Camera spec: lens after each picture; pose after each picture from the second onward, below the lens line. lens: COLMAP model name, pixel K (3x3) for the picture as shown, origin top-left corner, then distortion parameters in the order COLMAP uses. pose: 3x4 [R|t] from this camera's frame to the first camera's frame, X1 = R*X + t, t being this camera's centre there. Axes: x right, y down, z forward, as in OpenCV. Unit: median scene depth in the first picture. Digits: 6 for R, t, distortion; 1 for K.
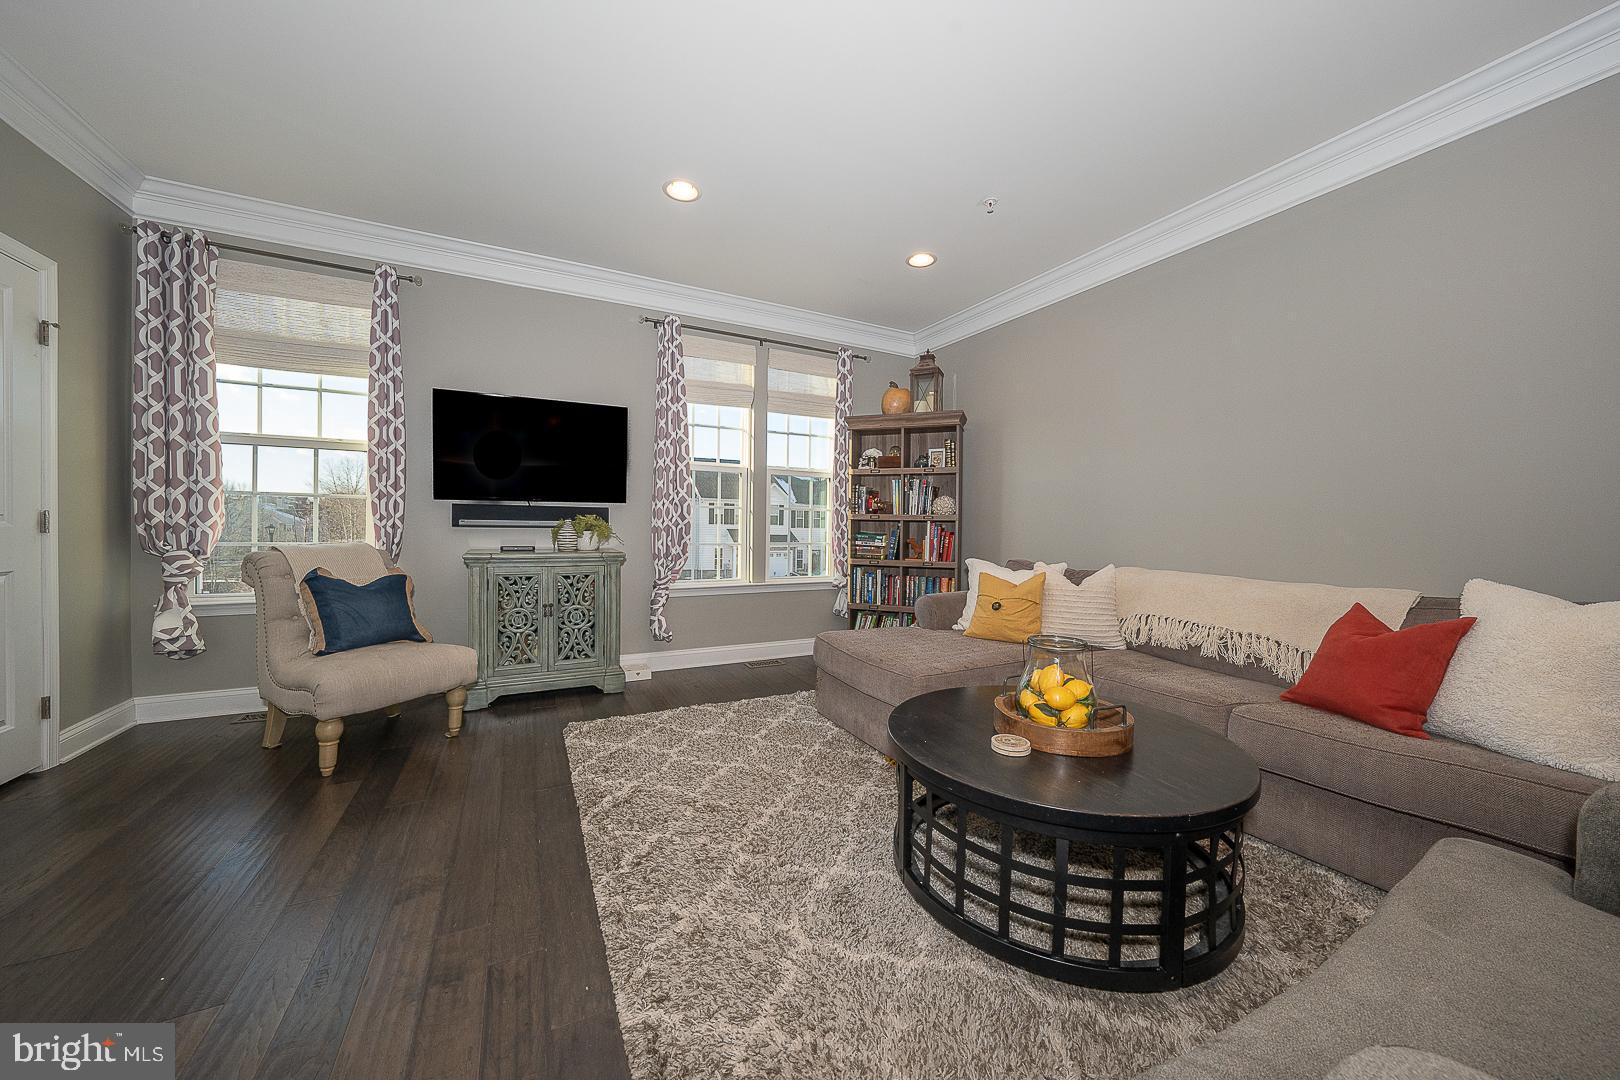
lens RADIAL K [[558.7, 0, 807.8], [0, 558.7, 533.7], [0, 0, 1]] dist [-0.034207, 0.007905]
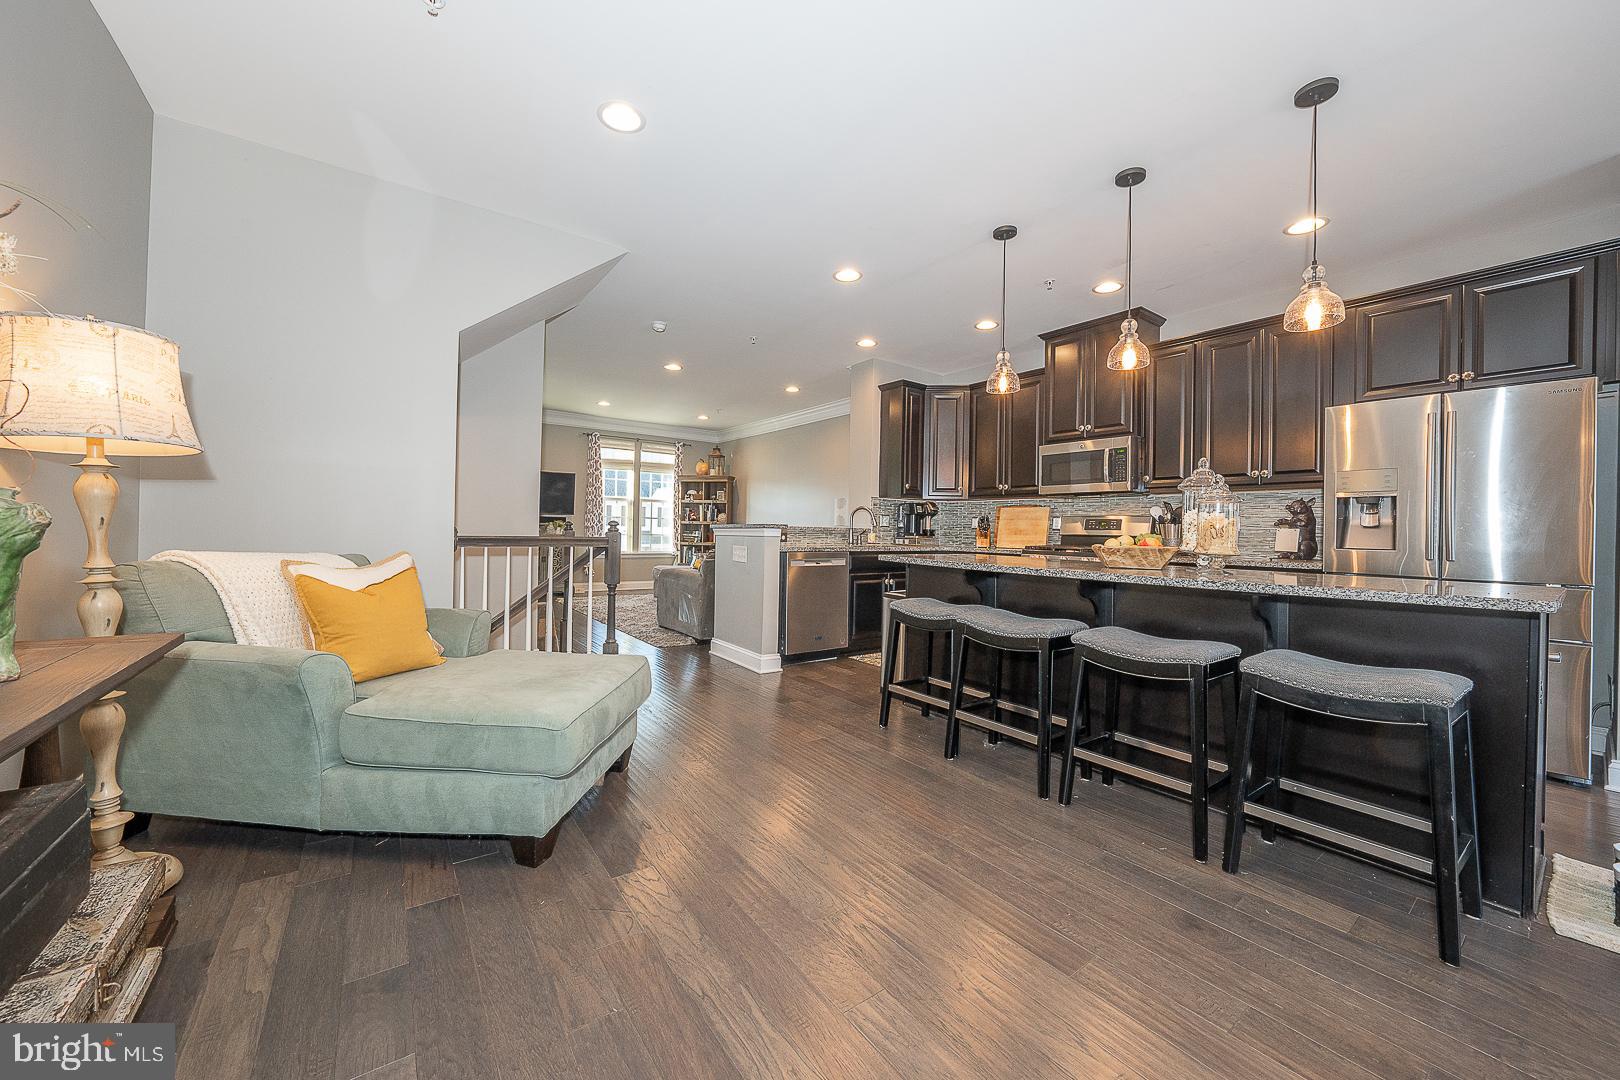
lens RADIAL K [[590.4, 0, 806.7], [0, 590.4, 527.1], [0, 0, 1]] dist [-0.000294, 0.000020]
pose [[0.985385, 0.013030, 0.169843, 0.194846], [-0.010054, 0.999781, -0.018372, 0.027388], [-0.170045, 0.016396, 0.985300, -1.481618]]
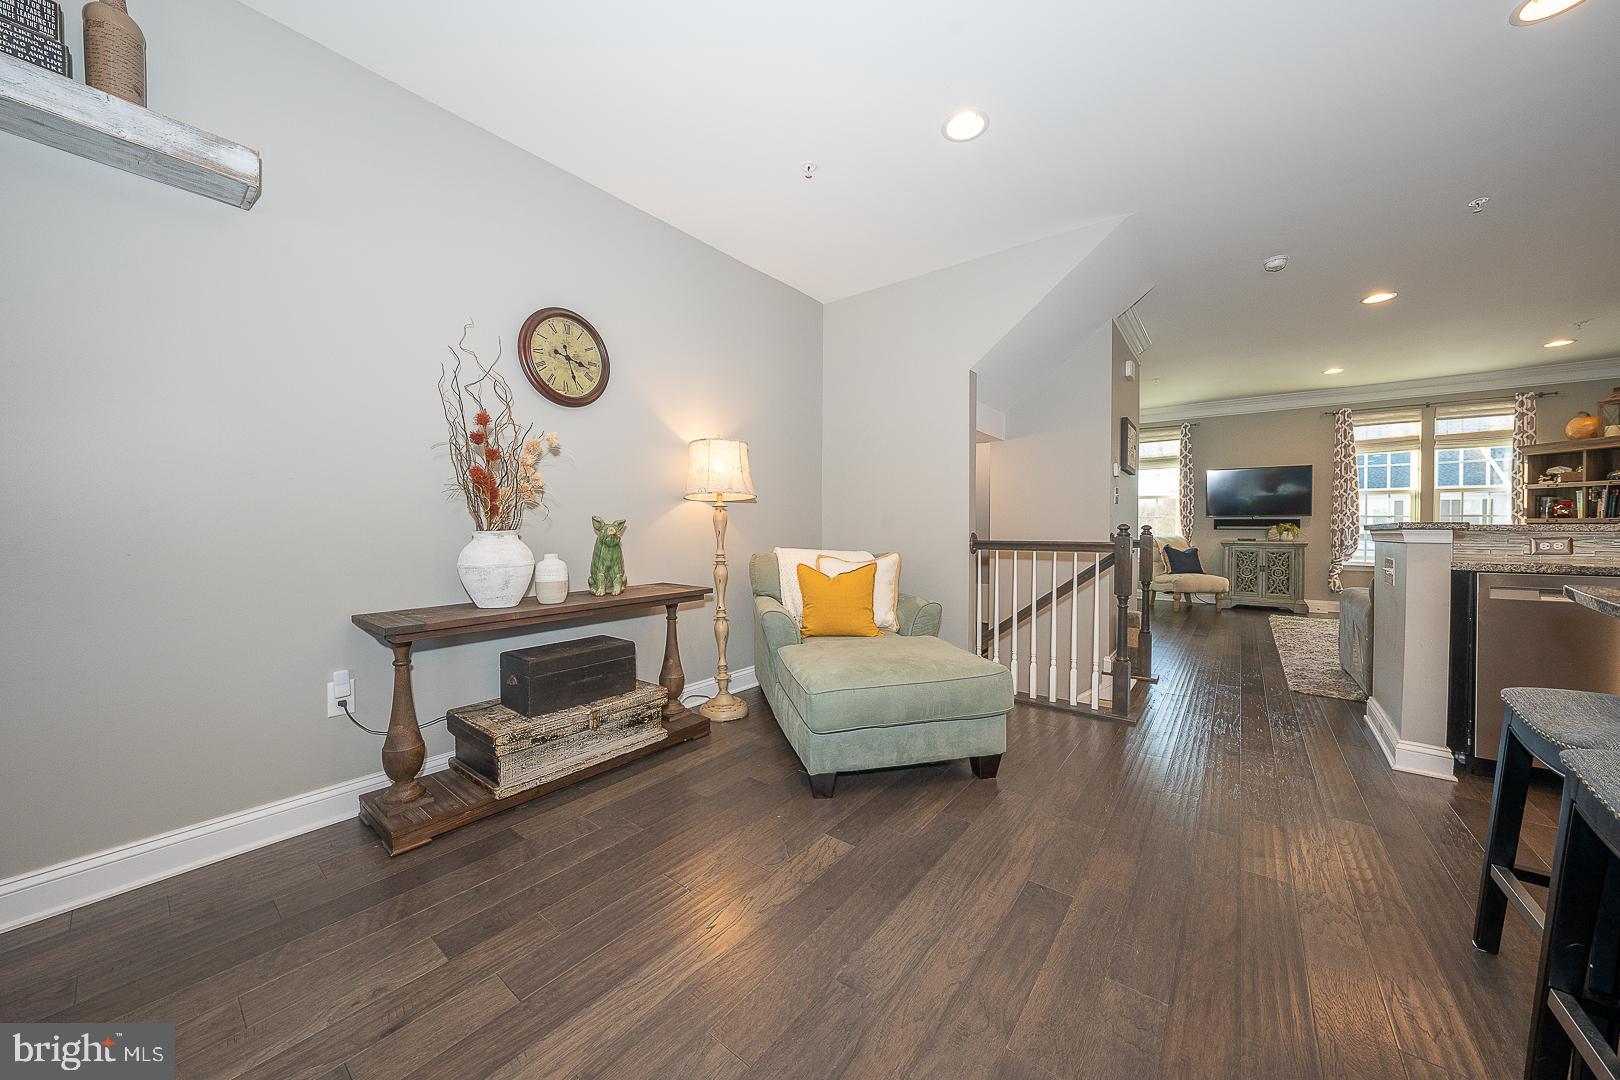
lens RADIAL K [[558.7, 0, 807.8], [0, 558.7, 533.7], [0, 0, 1]] dist [-0.034207, 0.007905]
pose [[0.439544, 0.001845, -0.898219, 0.545042], [-0.010090, 0.999945, -0.002884, 0.023626], [0.898164, 0.010331, 0.439539, -1.250669]]
